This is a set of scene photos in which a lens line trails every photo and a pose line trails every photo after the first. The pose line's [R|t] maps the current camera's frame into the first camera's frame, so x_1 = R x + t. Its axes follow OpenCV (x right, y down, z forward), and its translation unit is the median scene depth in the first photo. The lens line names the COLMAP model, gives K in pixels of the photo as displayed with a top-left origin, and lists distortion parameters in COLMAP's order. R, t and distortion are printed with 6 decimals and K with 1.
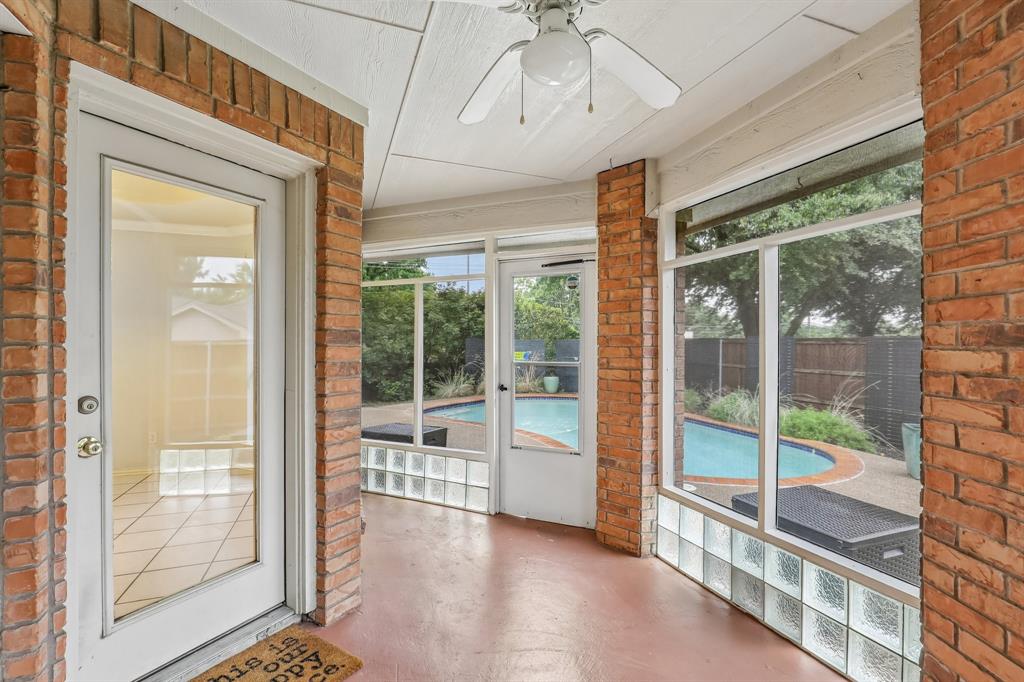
lens RADIAL K [[466.7, 0, 513.4], [0, 466.7, 344.6], [0, 0, 1]] dist [-0.037352, 0.007531]
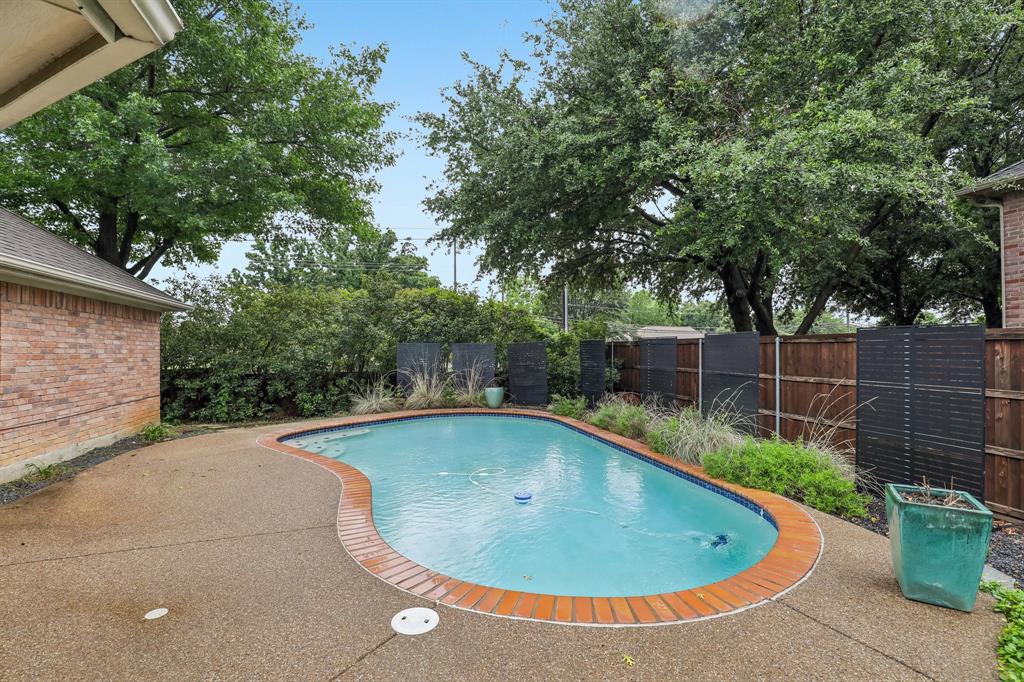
lens RADIAL K [[492.2, 0, 508.3], [0, 492.2, 337.8], [0, 0, 1]] dist [-0.033050, 0.007675]
pose [[0.998926, -0.012092, -0.044731, 0.153705], [0.010930, 0.999598, -0.026142, 0.004794], [0.045029, 0.025625, 0.998657, 0.144743]]
